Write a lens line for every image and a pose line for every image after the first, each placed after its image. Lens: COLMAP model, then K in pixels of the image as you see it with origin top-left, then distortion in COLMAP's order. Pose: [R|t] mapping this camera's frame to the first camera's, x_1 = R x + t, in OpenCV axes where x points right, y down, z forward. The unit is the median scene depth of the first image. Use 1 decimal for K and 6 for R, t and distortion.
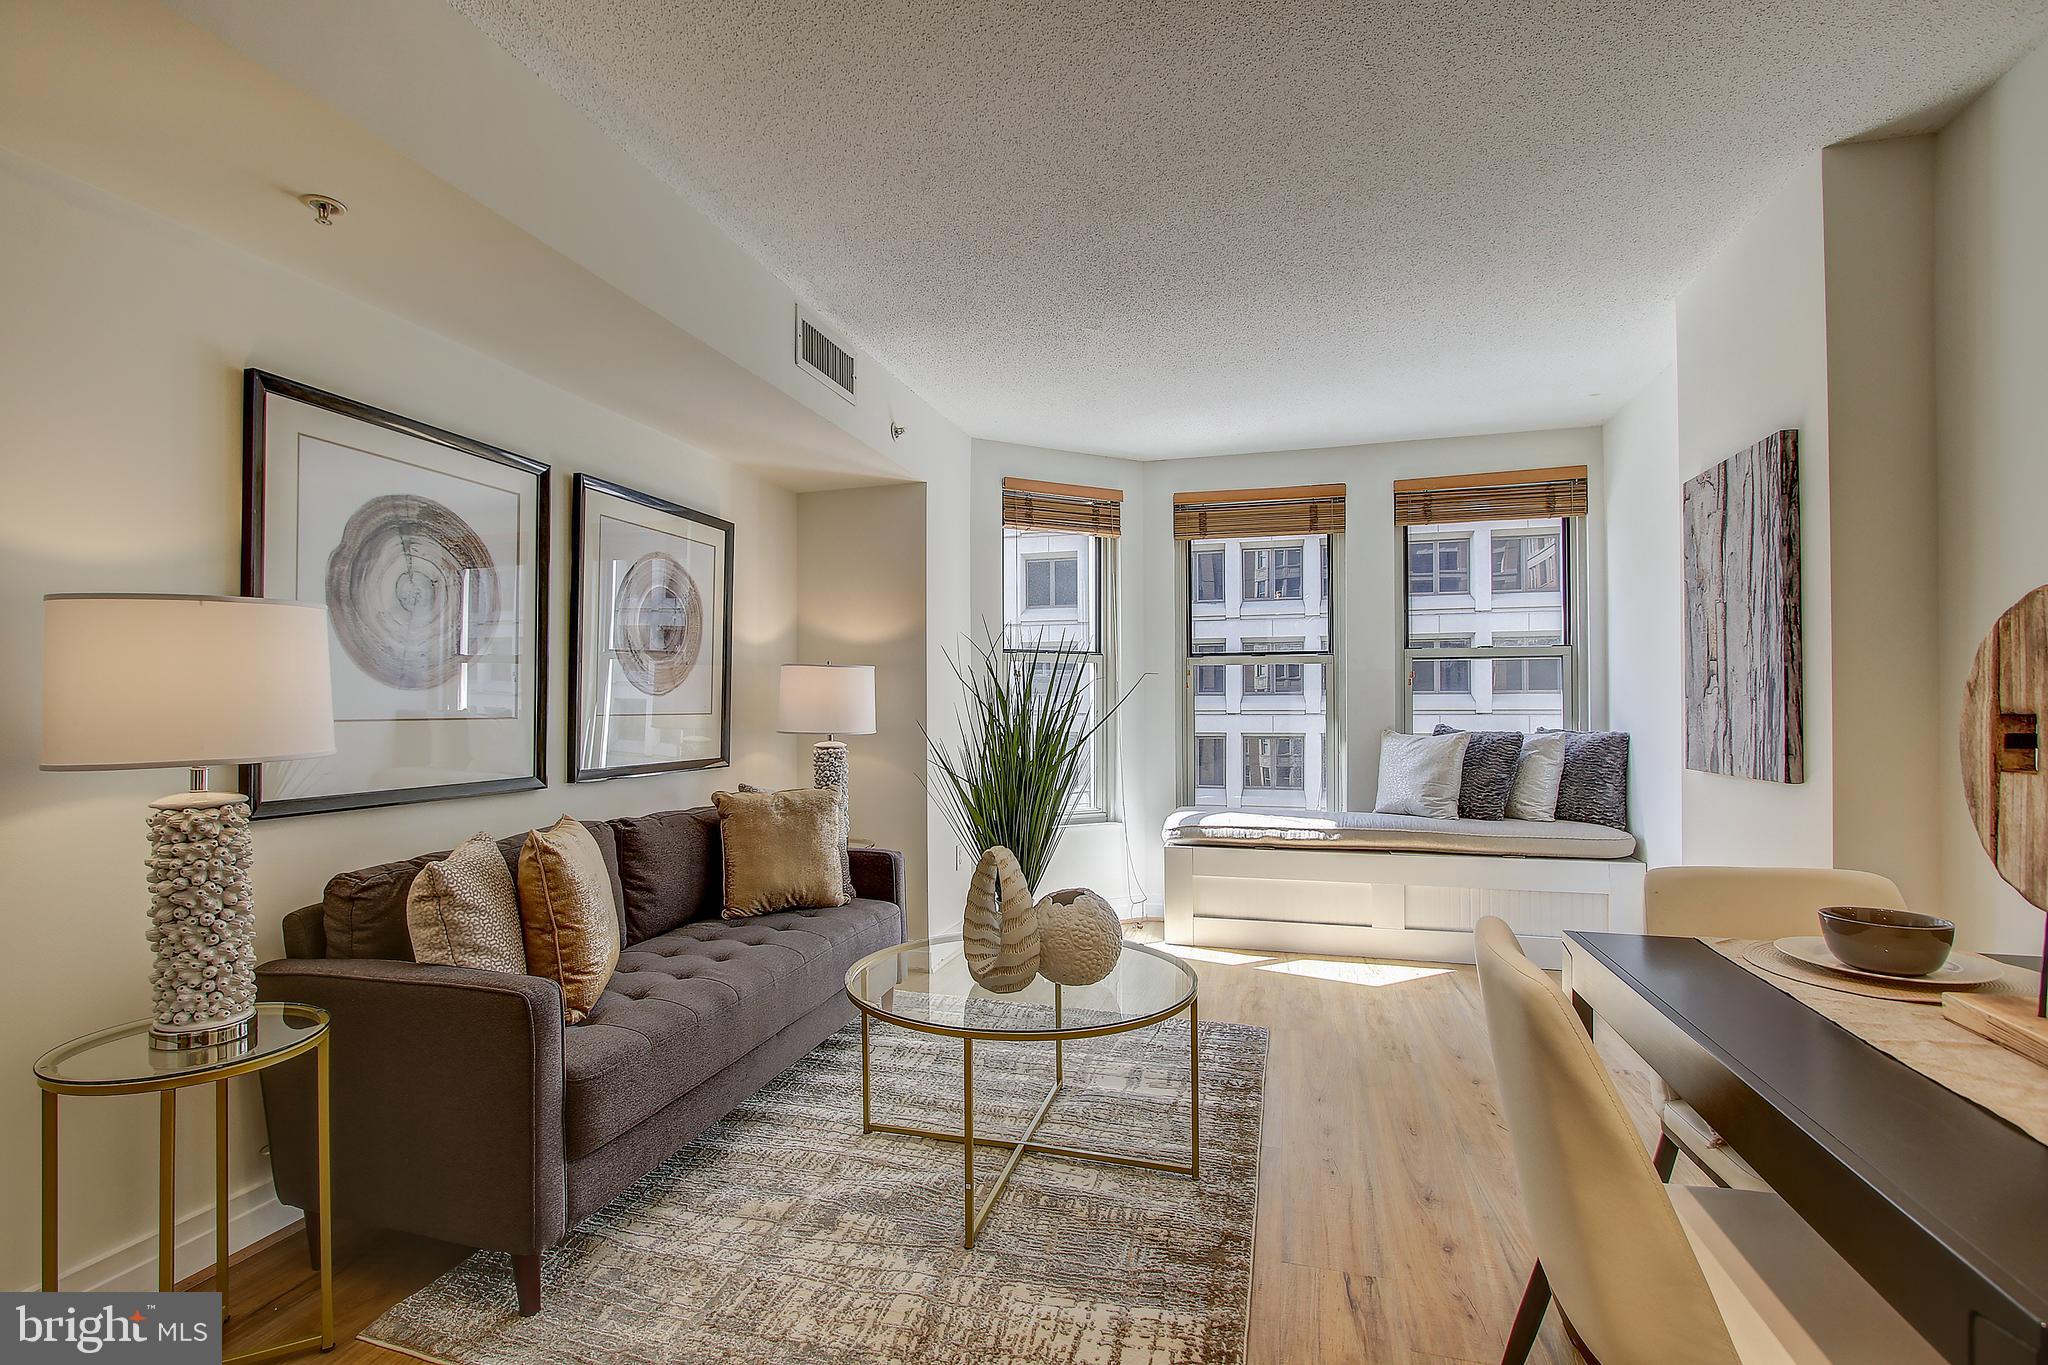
lens RADIAL K [[942.0, 0, 984.7], [0, 942.0, 699.7], [0, 0, 1]] dist [-0.018236, 0.002355]
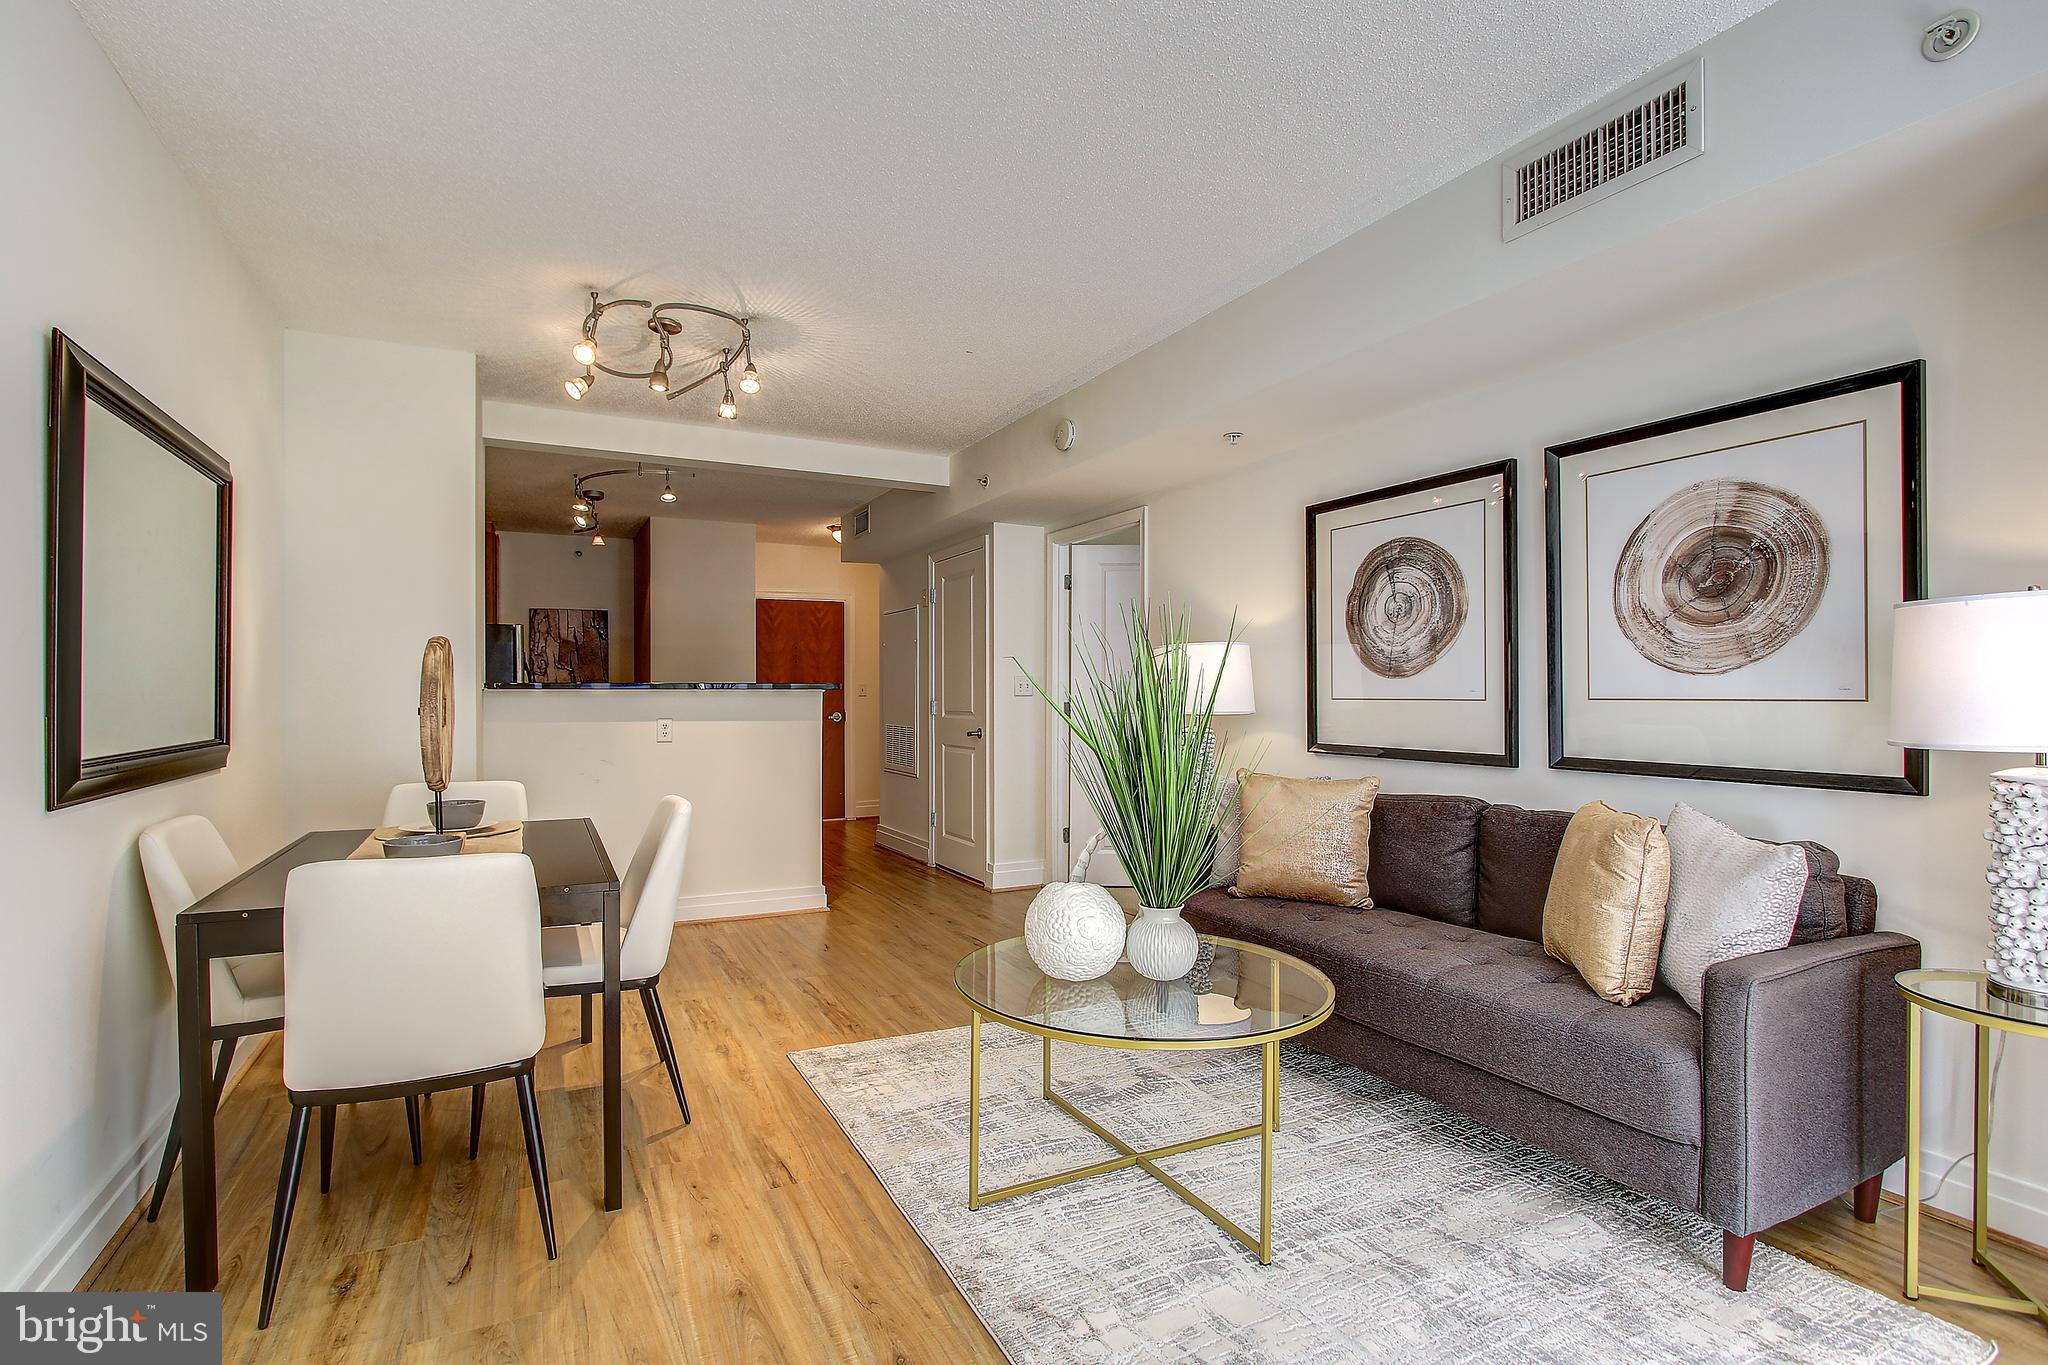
lens RADIAL K [[942.0, 0, 991.2], [0, 942.0, 693.0], [0, 0, 1]] dist [-0.018236, 0.002355]
pose [[-0.719436, 0.004013, -0.694547, 0.560123], [0.008675, 0.999957, -0.003209, 0.007776], [0.694504, -0.008333, -0.719440, 1.108442]]
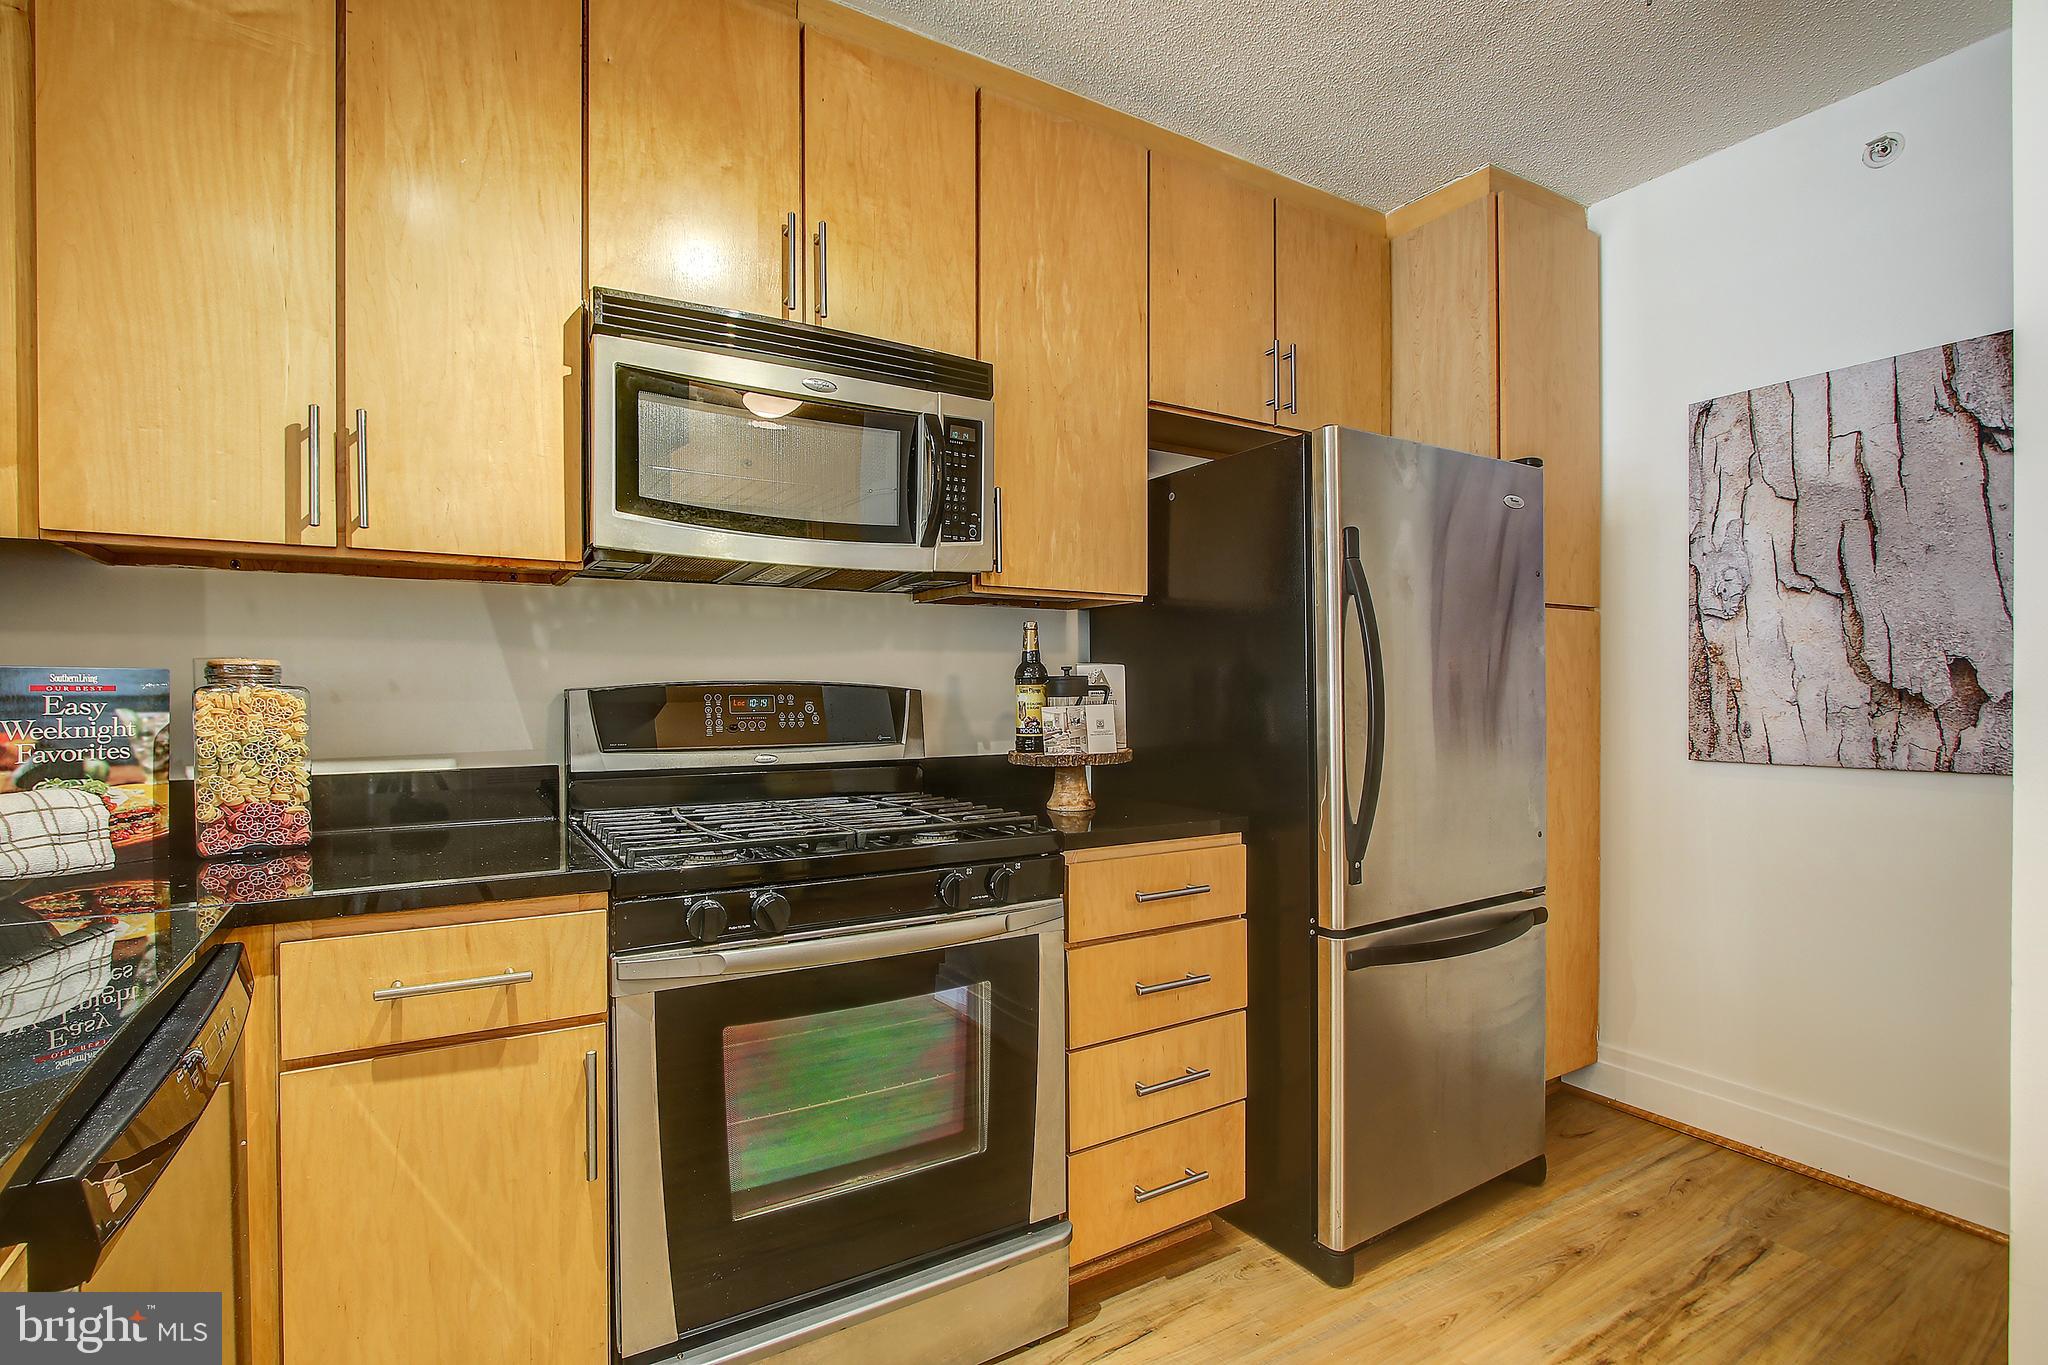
lens RADIAL K [[942.0, 0, 981.1], [0, 942.0, 698.7], [0, 0, 1]] dist [-0.018236, 0.002355]
pose [[-0.743704, 0.001037, 0.668508, -0.286836], [0.004333, 0.999985, 0.003268, 0.003240], [-0.668495, 0.005327, -0.743698, -0.426704]]
